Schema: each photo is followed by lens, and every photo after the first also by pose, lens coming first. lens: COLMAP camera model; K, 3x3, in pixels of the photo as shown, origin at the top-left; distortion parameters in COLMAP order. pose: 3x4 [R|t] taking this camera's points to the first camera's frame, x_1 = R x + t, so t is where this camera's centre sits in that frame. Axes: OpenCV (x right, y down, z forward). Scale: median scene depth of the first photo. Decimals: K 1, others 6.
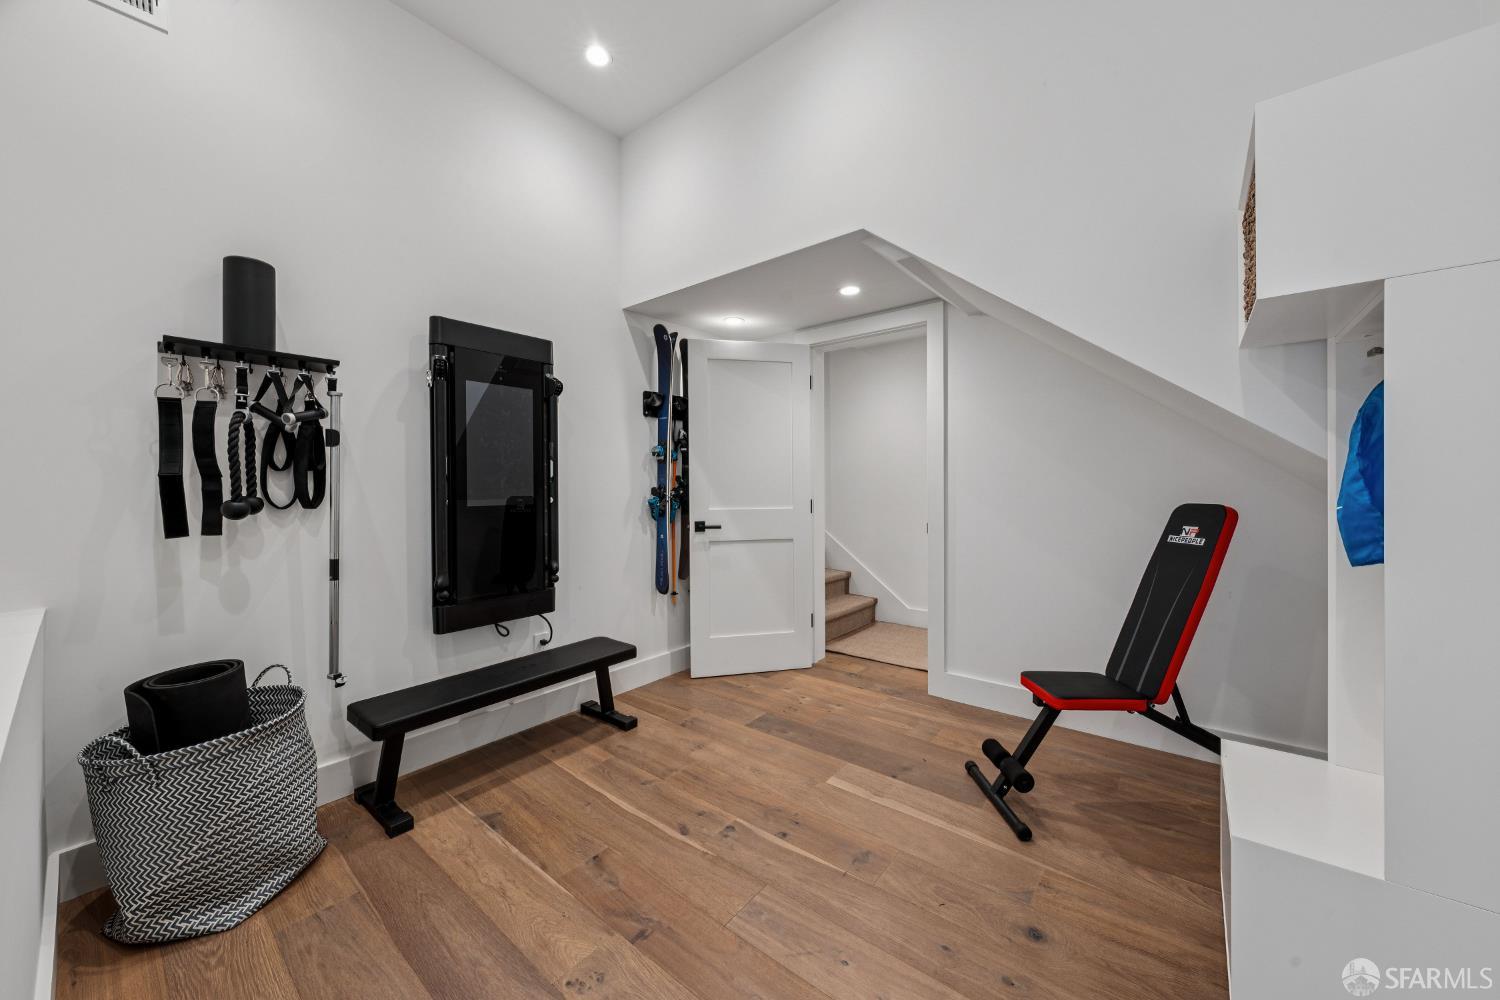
lens RADIAL K [[549.9, 0, 742.1], [0, 549.9, 488.7], [0, 0, 1]] dist [0.001077, 0.000045]
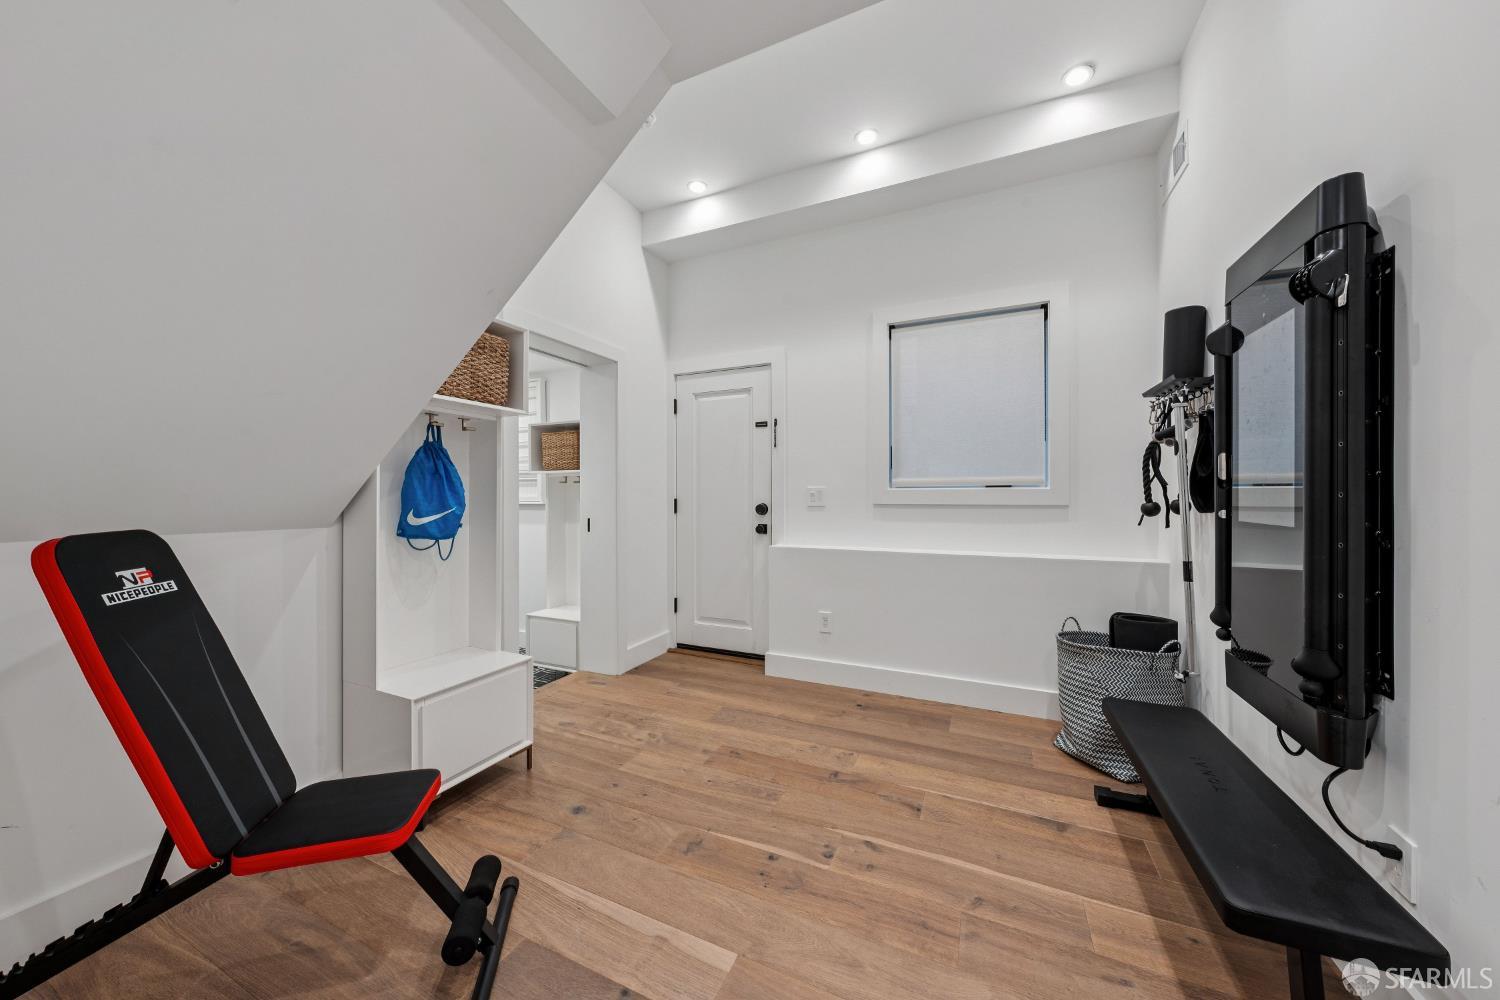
lens RADIAL K [[510.7, 0, 749.1], [0, 510.7, 494.7], [0, 0, 1]] dist [-0.000250, -0.000010]
pose [[-0.967189, 0.010585, -0.253837, 0.323456], [0.008405, 0.999918, 0.009672, -0.013625], [0.253918, 0.007221, -0.967199, 1.794695]]
